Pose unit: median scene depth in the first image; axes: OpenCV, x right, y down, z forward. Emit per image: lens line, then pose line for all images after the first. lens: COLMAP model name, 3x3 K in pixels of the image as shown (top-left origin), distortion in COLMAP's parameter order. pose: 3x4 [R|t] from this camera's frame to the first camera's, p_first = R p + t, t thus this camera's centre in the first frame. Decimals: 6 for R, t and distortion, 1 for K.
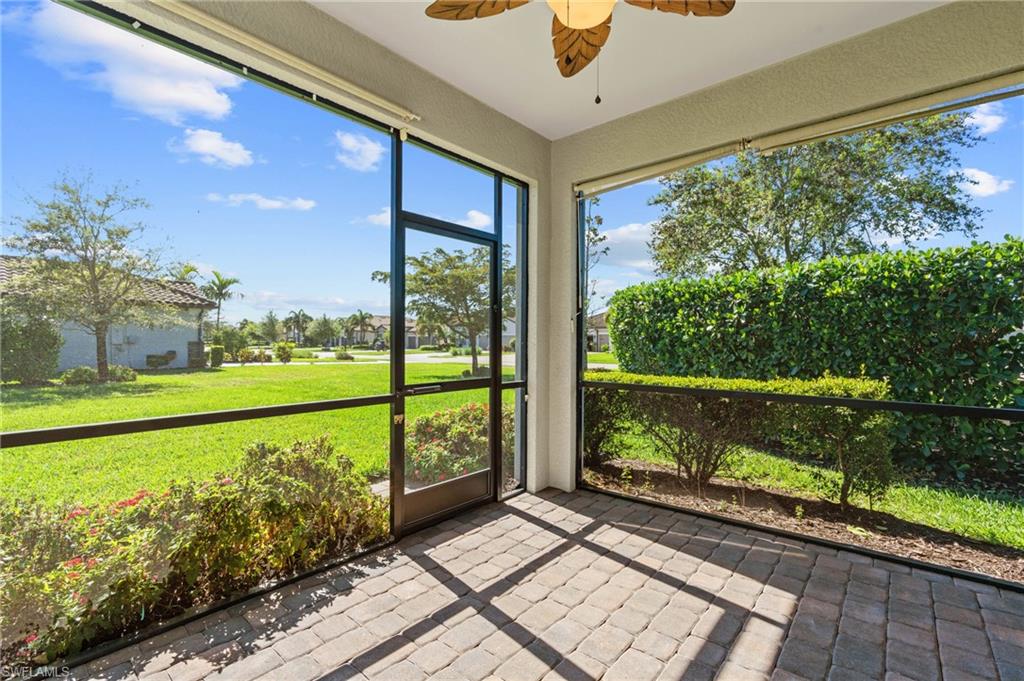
lens RADIAL K [[462.0, 0, 509.4], [0, 462.0, 339.3], [0, 0, 1]] dist [-0.005066, 0.000653]
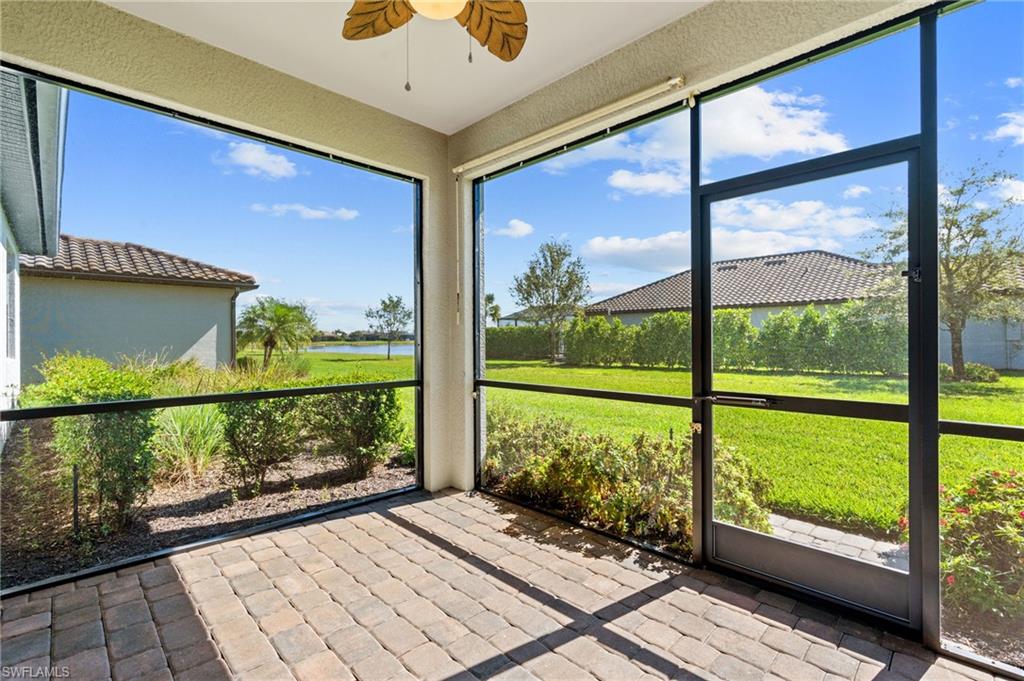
lens RADIAL K [[462.0, 0, 509.4], [0, 462.0, 339.3], [0, 0, 1]] dist [-0.005066, 0.000653]
pose [[-0.082162, -0.000503, -0.996619, 0.738443], [0.009228, 0.999957, -0.001265, 0.003992], [0.996576, -0.009301, -0.082154, 0.811184]]
